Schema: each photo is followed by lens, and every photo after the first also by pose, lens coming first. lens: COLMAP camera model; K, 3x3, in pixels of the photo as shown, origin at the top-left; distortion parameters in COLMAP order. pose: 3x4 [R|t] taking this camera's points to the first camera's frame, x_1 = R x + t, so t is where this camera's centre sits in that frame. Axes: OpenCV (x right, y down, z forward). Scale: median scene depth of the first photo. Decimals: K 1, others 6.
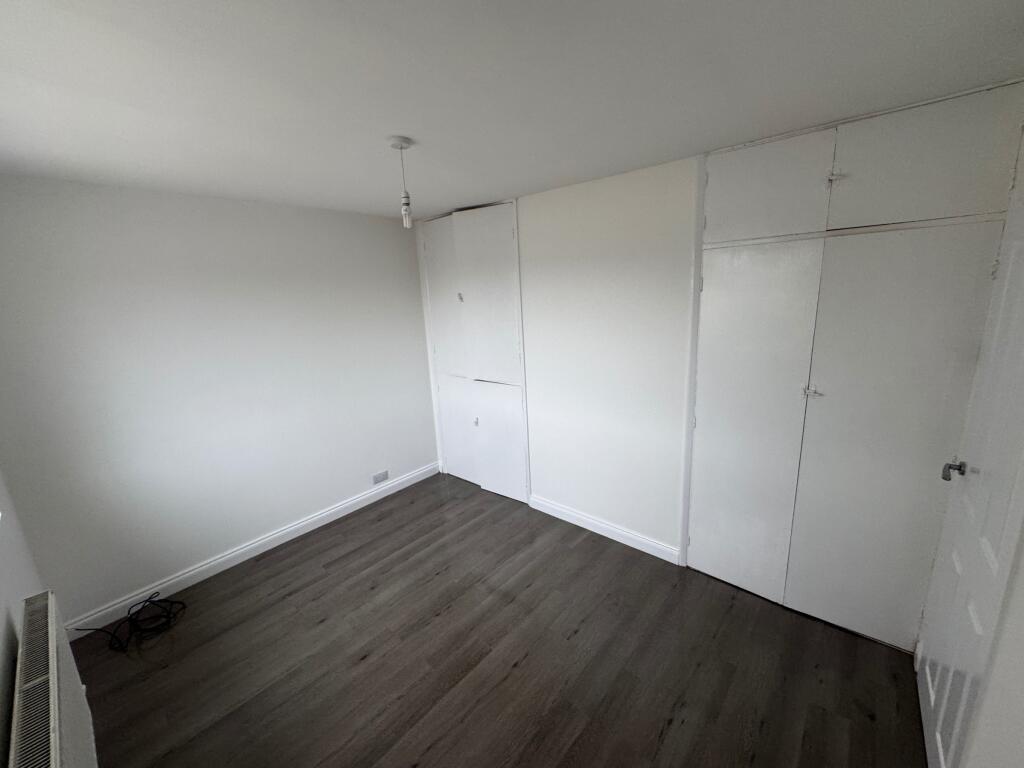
lens RADIAL K [[409.1, 0, 513.1], [0, 409.1, 381.9], [0, 0, 1]] dist [-0.003240, 0.000040]
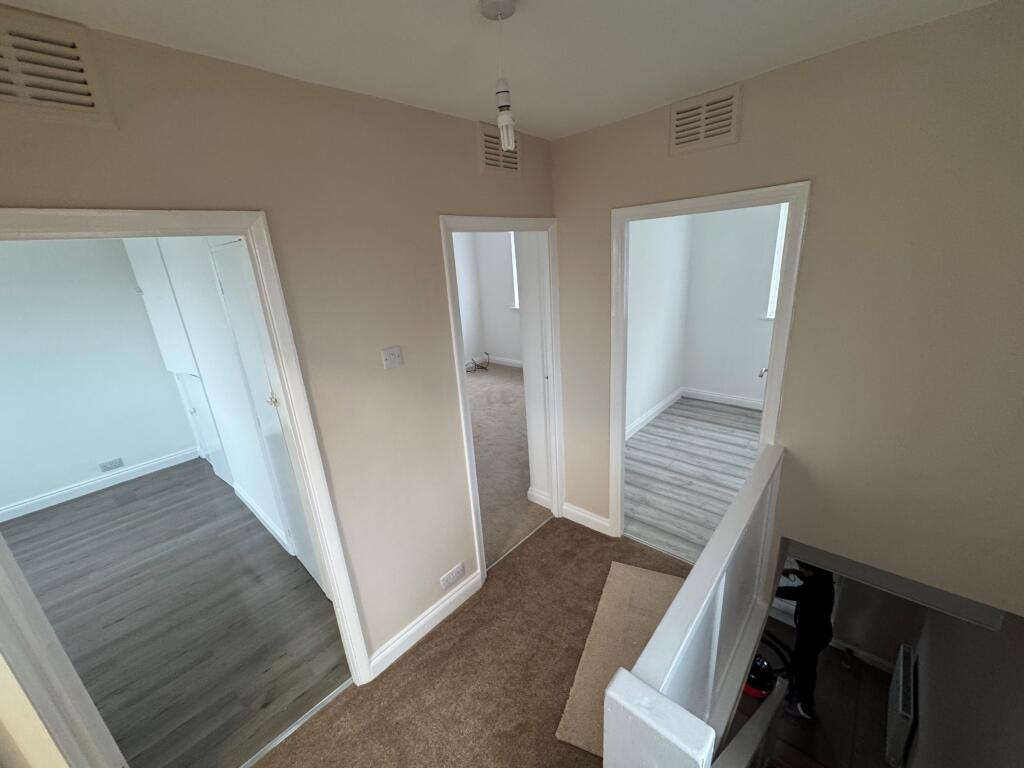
lens RADIAL K [[409.1, 0, 513.1], [0, 409.1, 381.9], [0, 0, 1]] dist [-0.003240, 0.000040]
pose [[0.999687, -0.016793, -0.018519, 0.978413], [0.018368, 0.995910, 0.088466, -0.065755], [0.016957, -0.088779, 0.995907, 0.014704]]
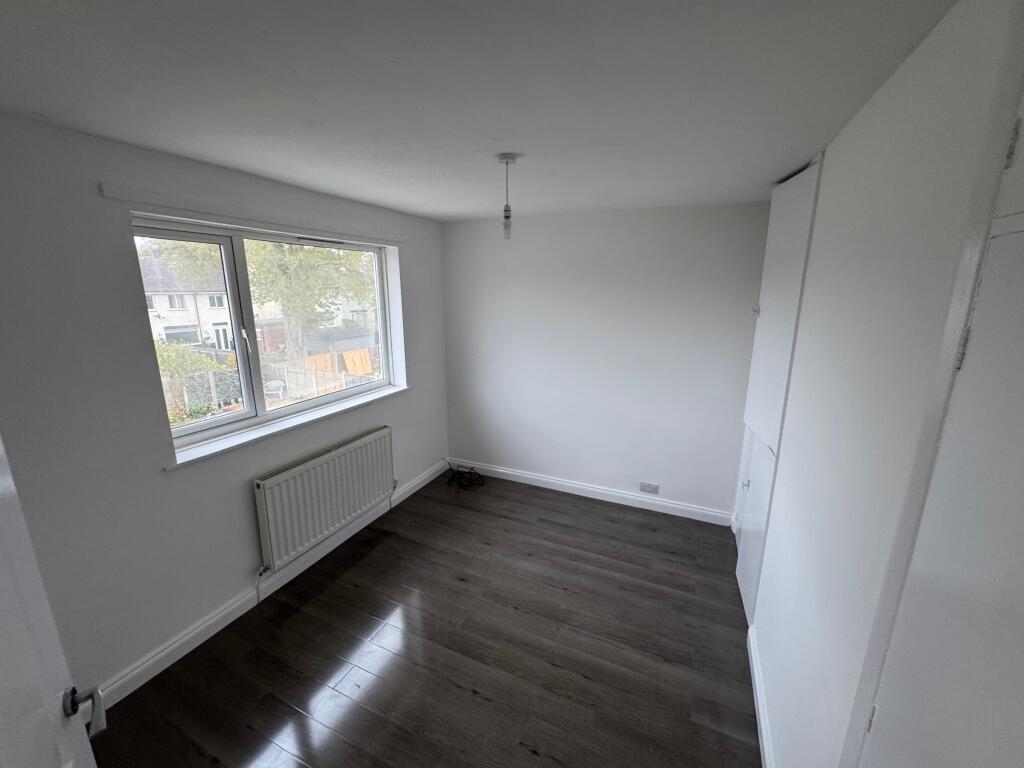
lens RADIAL K [[409.1, 0, 513.1], [0, 409.1, 381.9], [0, 0, 1]] dist [-0.003240, 0.000040]
pose [[0.285663, 0.261712, -0.921902, 0.542979], [-0.228925, 0.952773, 0.199540, -0.162654], [0.930586, 0.154045, 0.332085, 0.484015]]
